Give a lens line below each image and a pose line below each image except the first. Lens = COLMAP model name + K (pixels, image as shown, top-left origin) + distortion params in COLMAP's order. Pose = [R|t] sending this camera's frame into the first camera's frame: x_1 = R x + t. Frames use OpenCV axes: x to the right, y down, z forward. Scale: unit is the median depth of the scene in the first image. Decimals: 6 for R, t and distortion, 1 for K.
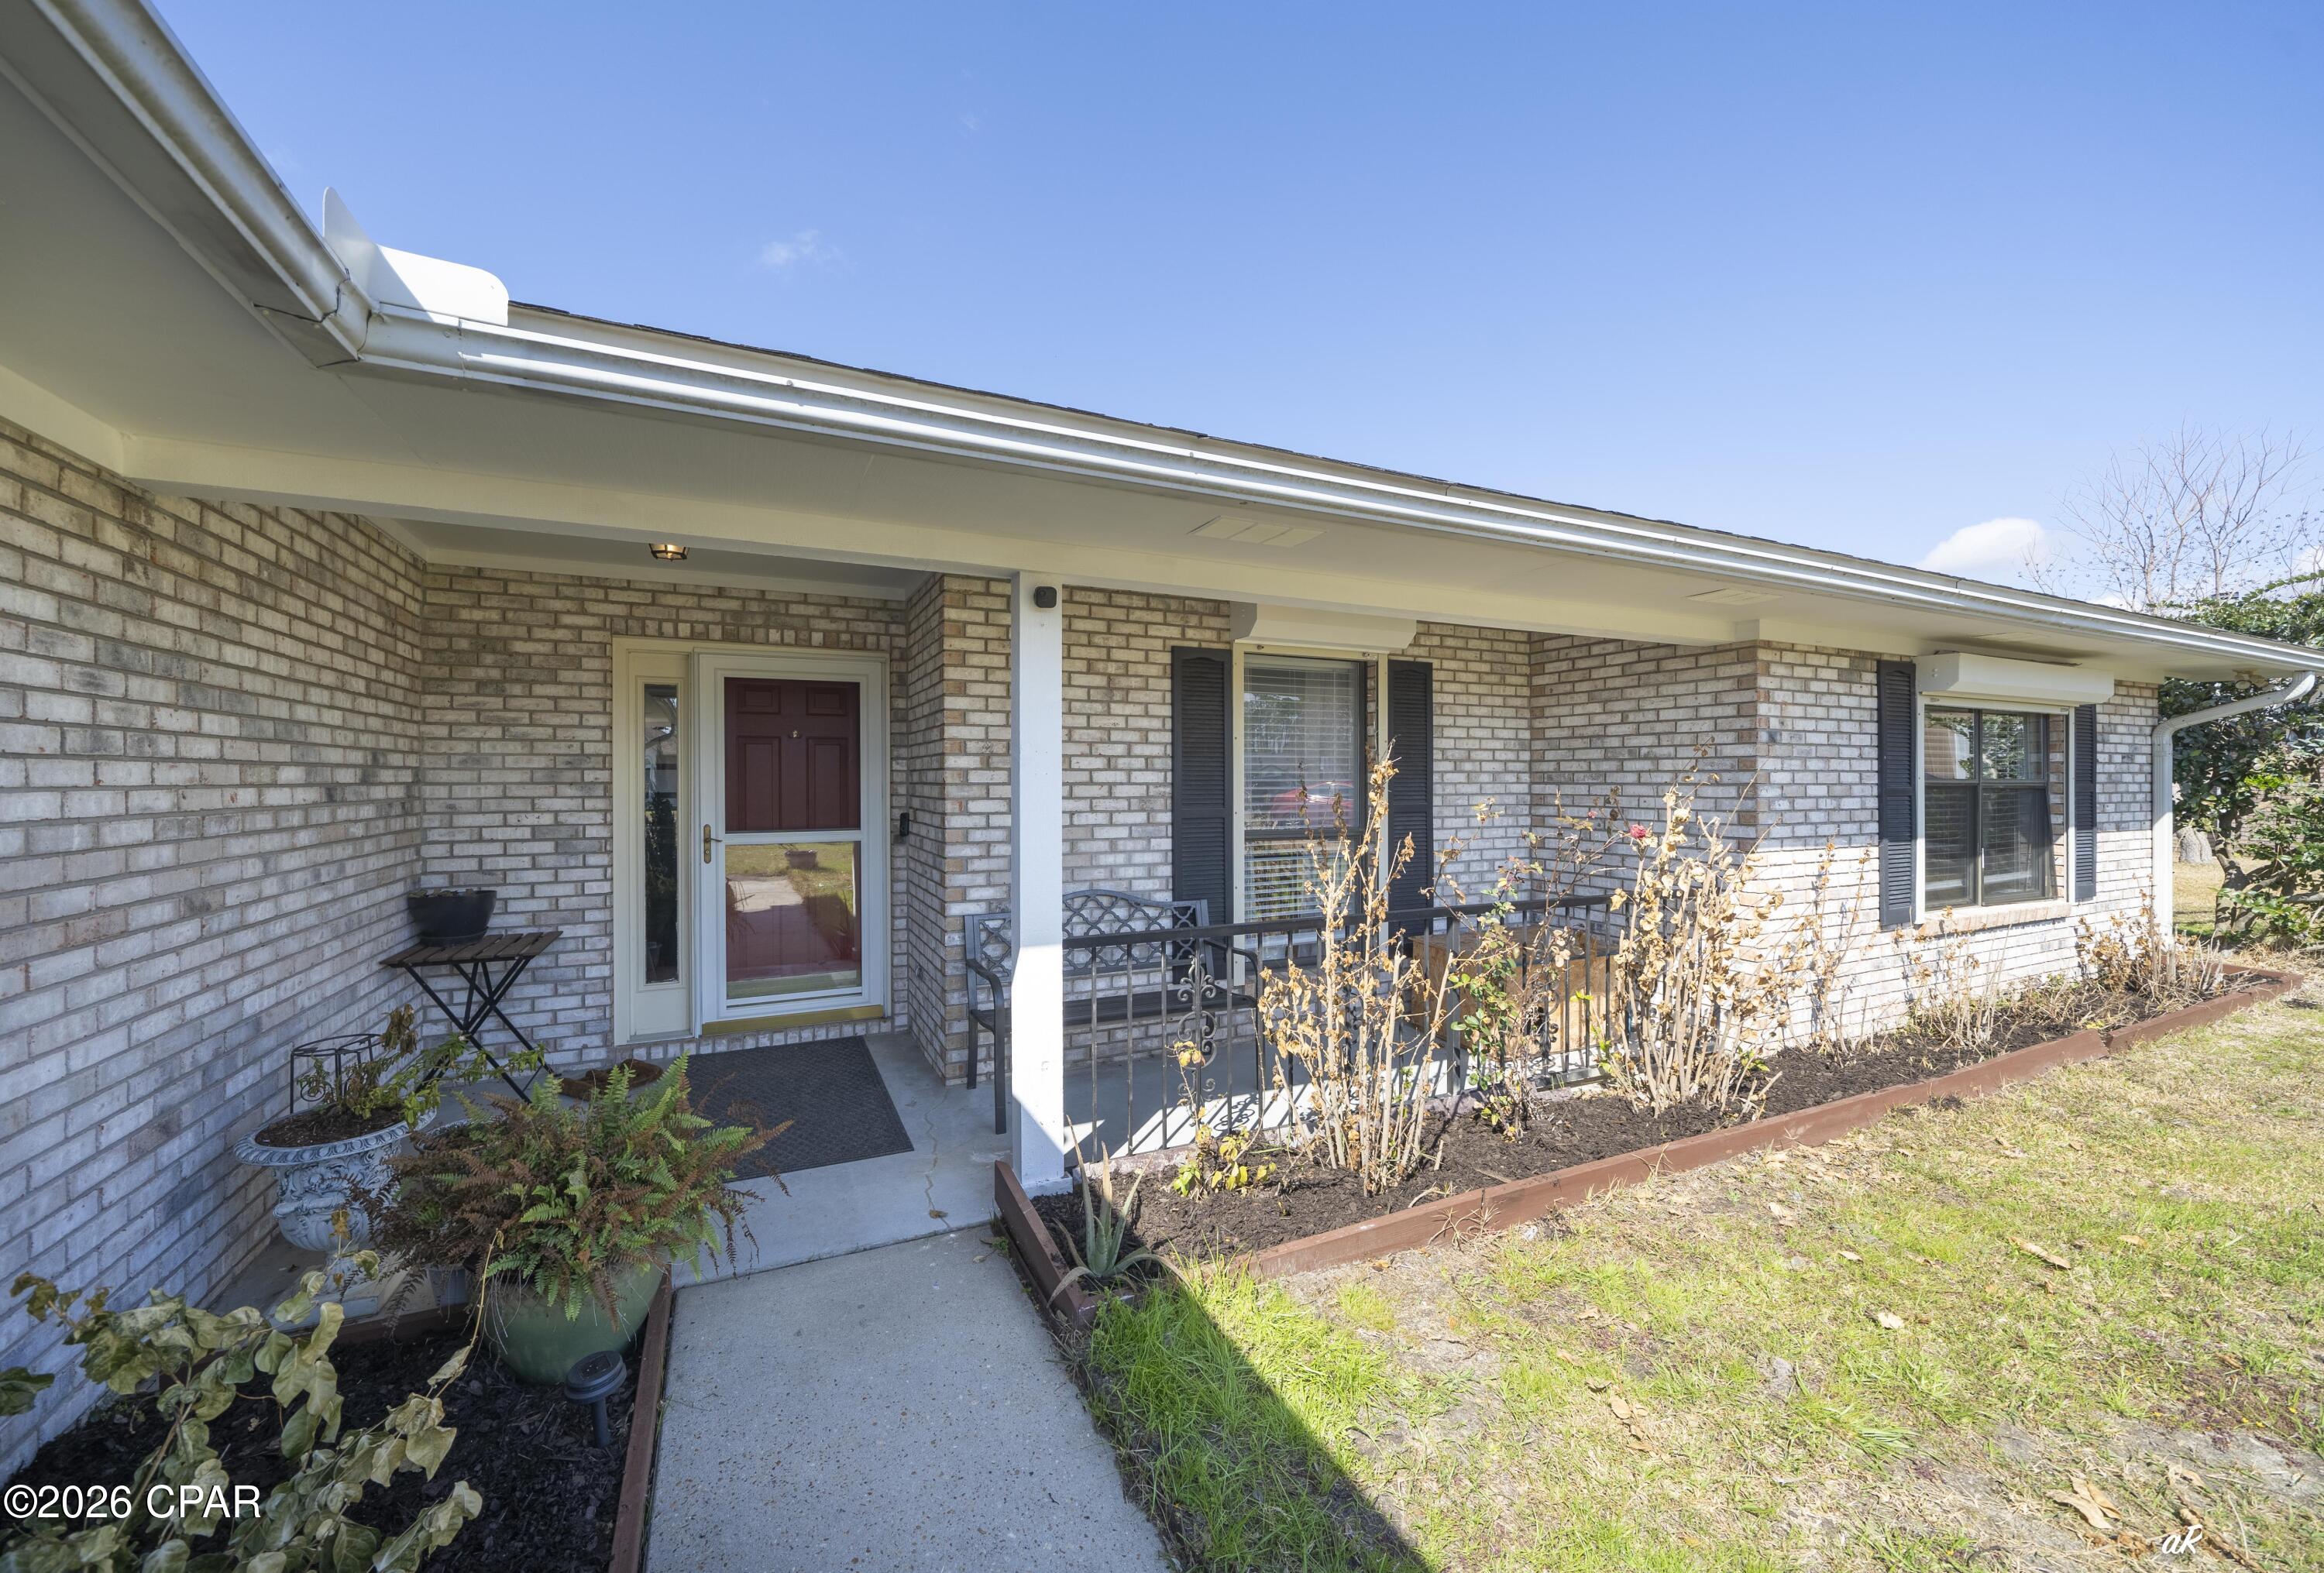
lens RADIAL K [[813.6, 0, 1160.9], [0, 813.6, 781.9], [0, 0, 1]] dist [-0.000998, -0.000159]
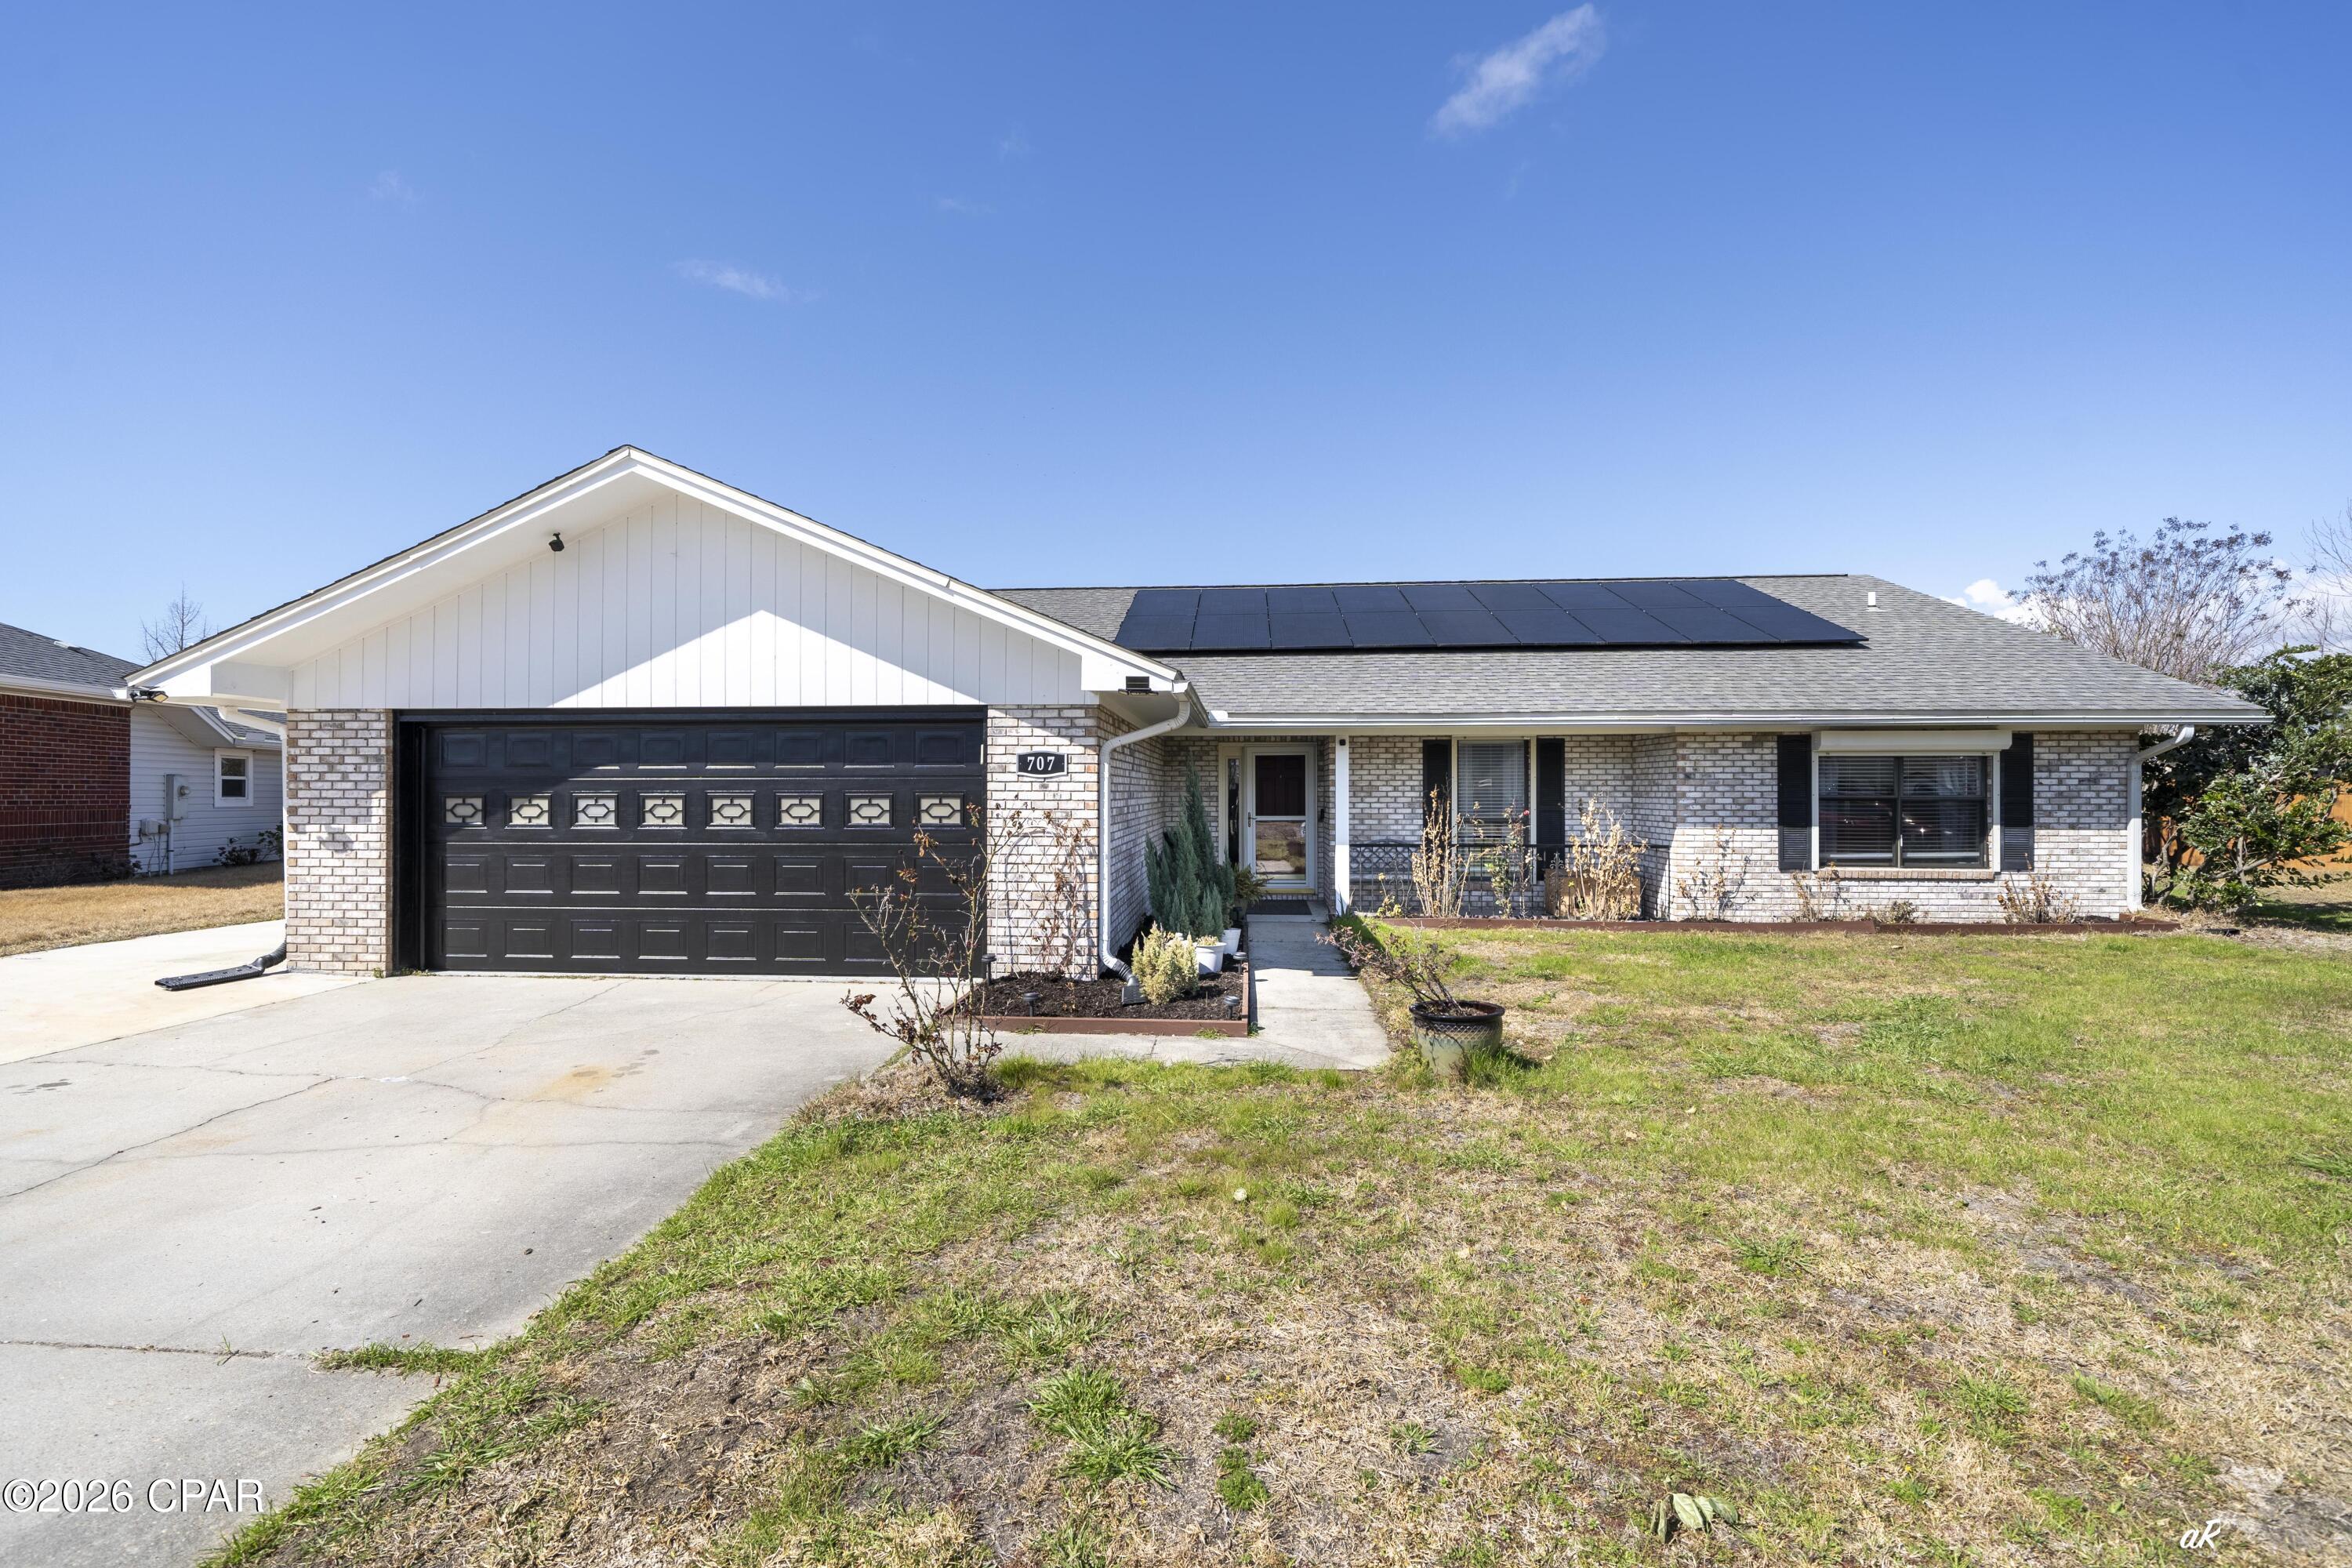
lens RADIAL K [[1036.9, 0, 1159.3], [0, 1036.9, 789.6], [0, 0, 1]] dist [0.000767, 0.000716]
pose [[0.848770, -0.001374, -0.528760, 0.930324], [-0.002837, 0.999970, -0.007152, 0.004802], [0.528755, 0.007571, 0.848741, -1.920456]]
